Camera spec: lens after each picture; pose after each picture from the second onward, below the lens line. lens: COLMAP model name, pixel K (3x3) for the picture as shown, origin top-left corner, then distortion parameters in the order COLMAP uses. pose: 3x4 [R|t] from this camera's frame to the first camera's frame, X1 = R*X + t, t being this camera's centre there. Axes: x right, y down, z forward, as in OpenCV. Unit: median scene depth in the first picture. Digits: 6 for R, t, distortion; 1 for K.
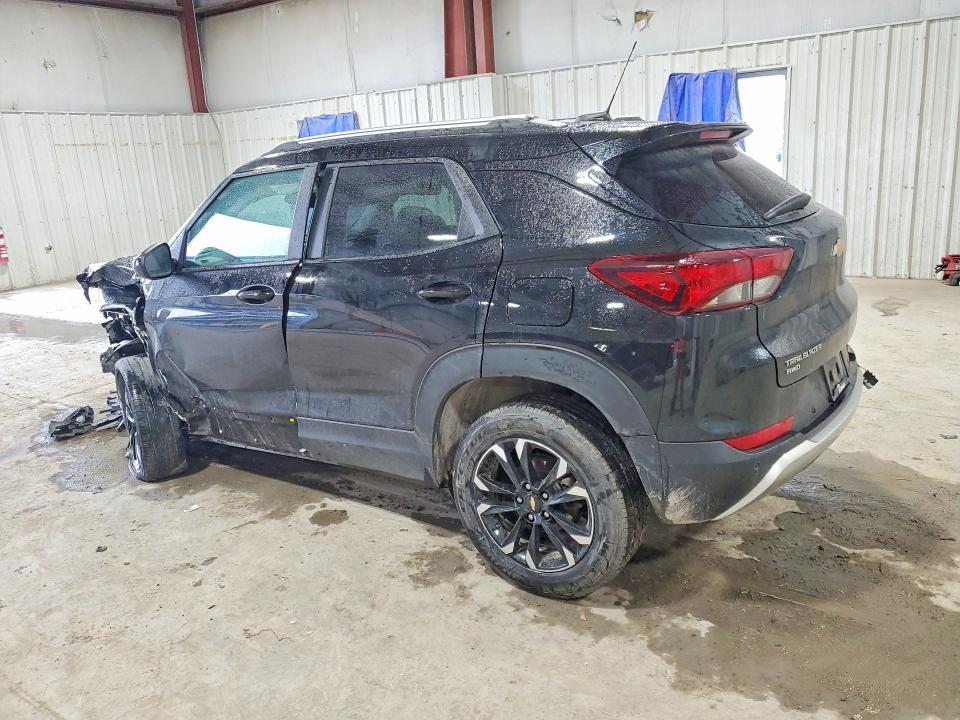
lens RADIAL K [[791.3, 0, 480.0], [0, 791.3, 360.0], [0, 0, 1]] dist [0.013681, 0.018190]
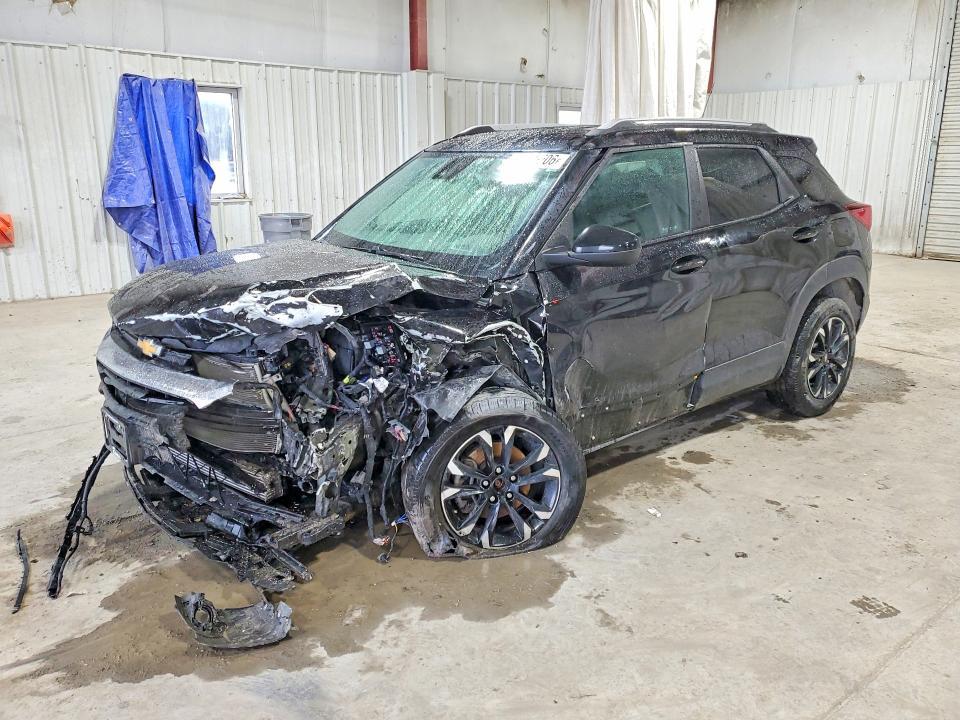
lens RADIAL K [[791.3, 0, 480.0], [0, 791.3, 360.0], [0, 0, 1]] dist [0.013681, 0.018190]
pose [[0.233254, -0.187311, 0.954205, -0.692496], [0.232221, 0.963611, 0.132391, -0.082925], [-0.944281, 0.190706, 0.268263, 0.506428]]
